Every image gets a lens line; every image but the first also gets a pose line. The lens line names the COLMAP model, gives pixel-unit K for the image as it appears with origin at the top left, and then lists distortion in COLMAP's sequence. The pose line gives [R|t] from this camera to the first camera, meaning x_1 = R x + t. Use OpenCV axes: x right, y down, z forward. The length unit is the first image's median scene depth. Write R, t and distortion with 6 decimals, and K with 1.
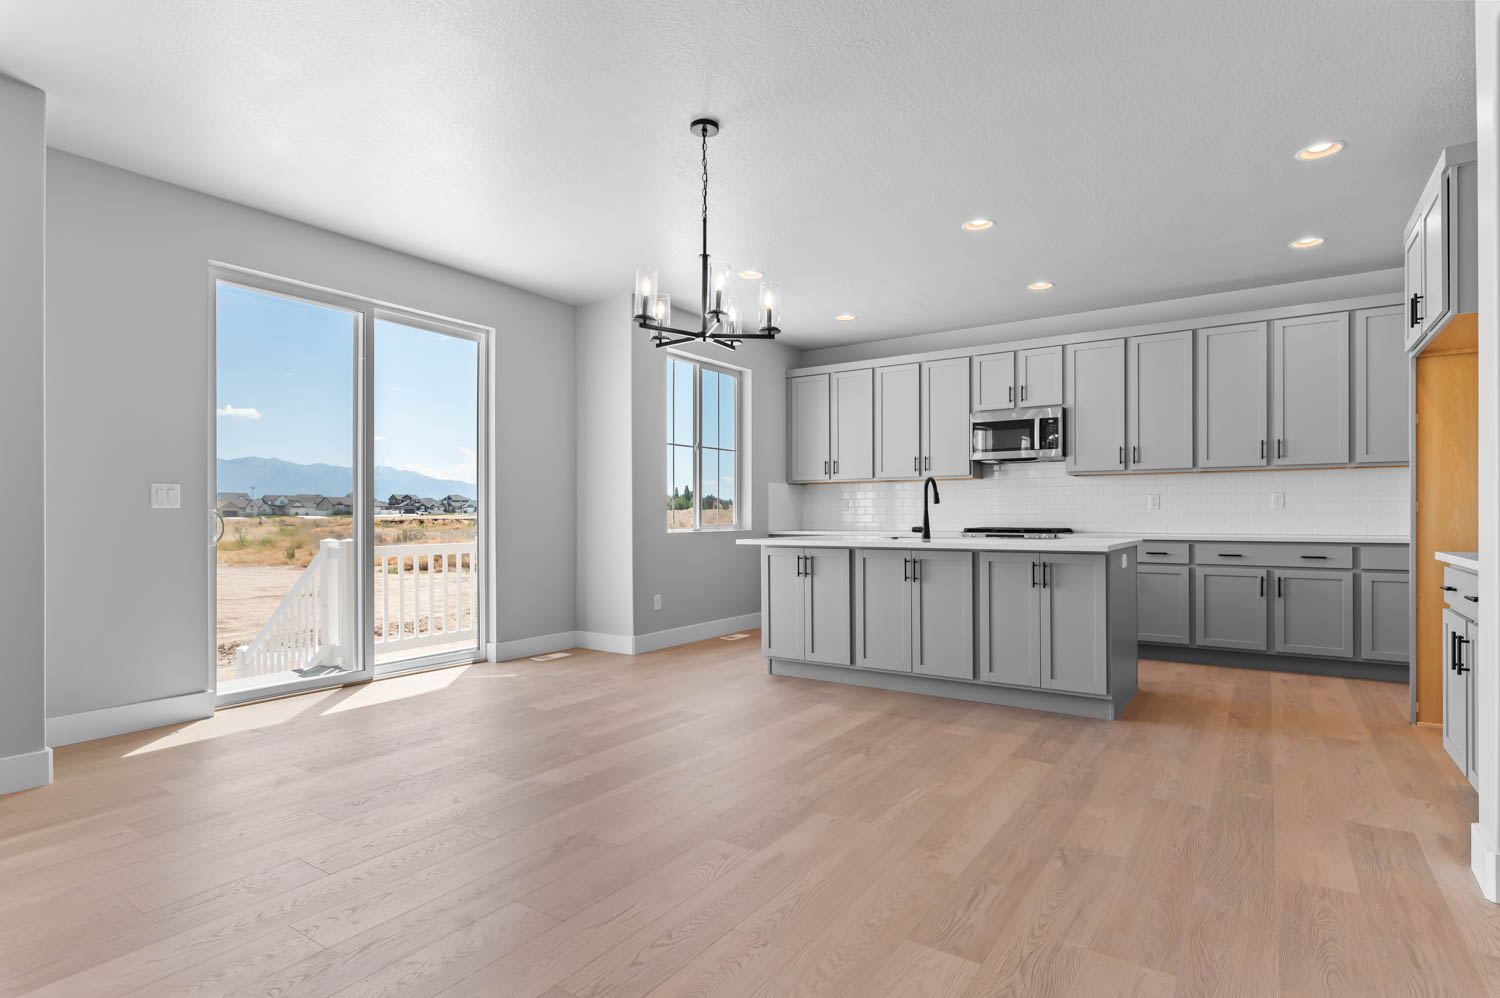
lens RADIAL K [[769.2, 0, 747.7], [0, 769.2, 515.5], [0, 0, 1]] dist [0.001879, 0.000167]
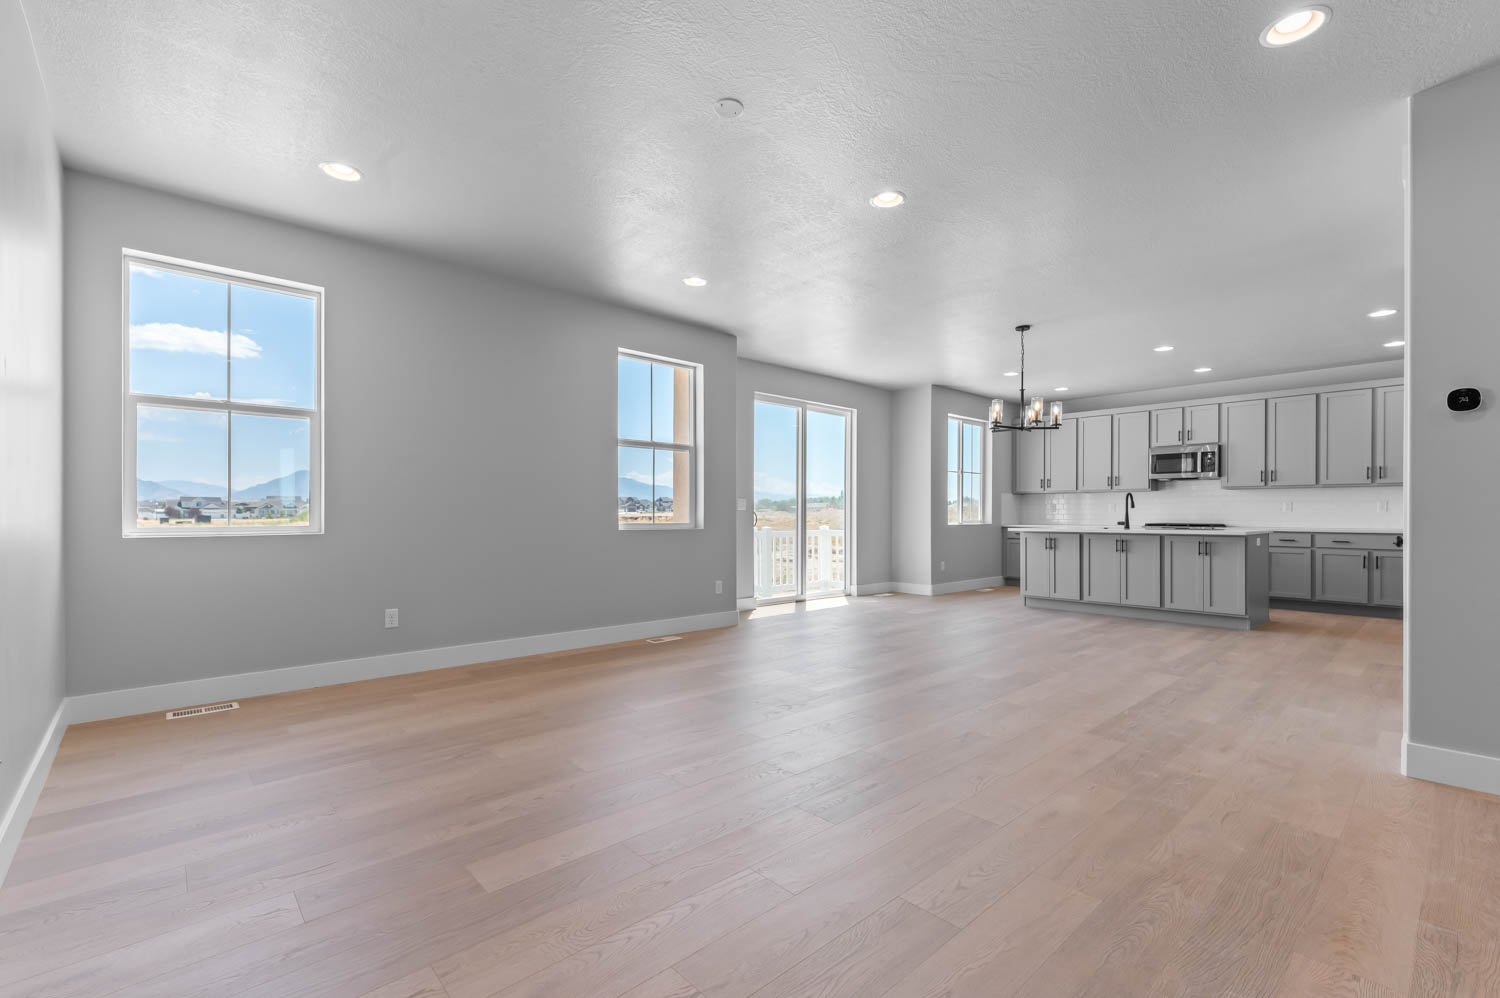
lens RADIAL K [[651.9, 0, 749.8], [0, 651.9, 516.9], [0, 0, 1]] dist [0.001485, 0.000126]
pose [[0.972811, 0.005082, -0.231543, -0.215847], [-0.004080, 0.999980, 0.004807, 0.000282], [0.231563, -0.003731, 0.972813, -0.526490]]
